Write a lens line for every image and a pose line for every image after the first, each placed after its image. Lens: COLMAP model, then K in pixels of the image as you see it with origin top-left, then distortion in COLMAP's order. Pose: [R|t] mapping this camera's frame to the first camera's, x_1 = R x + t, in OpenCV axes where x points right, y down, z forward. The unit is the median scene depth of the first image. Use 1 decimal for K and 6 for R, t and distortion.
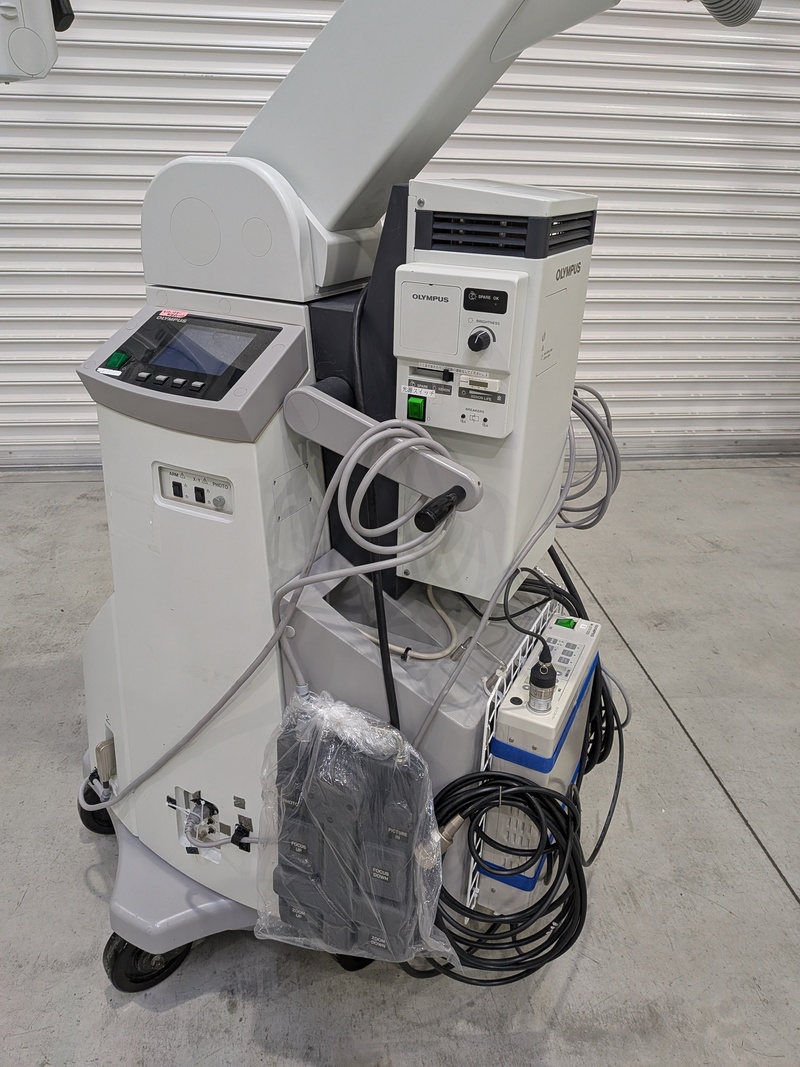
lens RADIAL K [[767.1, 0, 399.8], [0, 767.1, 512.3], [0, 0, 1]] dist [0.005573, -0.000147]
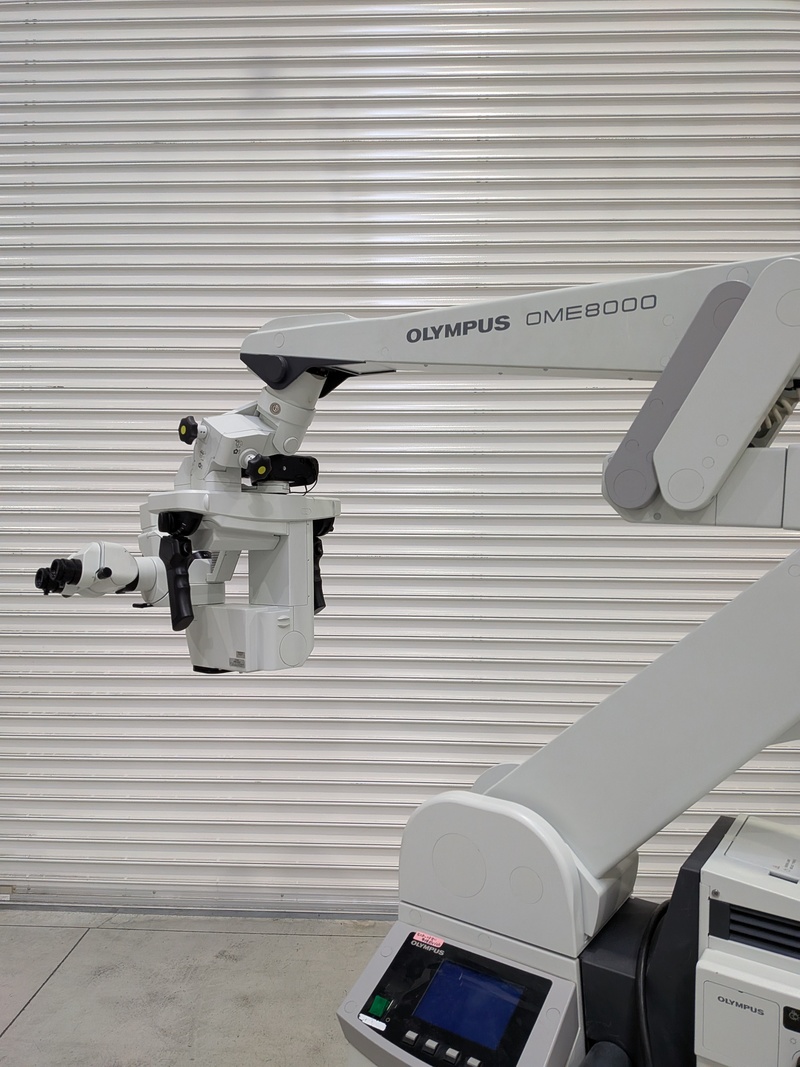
lens RADIAL K [[754.8, 0, 374.4], [0, 754.8, 532.9], [0, 0, 1]] dist [0.010459, -0.034163]
pose [[0.987634, -0.020523, -0.155426, -0.108984], [-0.048064, 0.904017, -0.424786, -0.171443], [0.149226, 0.427004, 0.891852, -0.058936]]
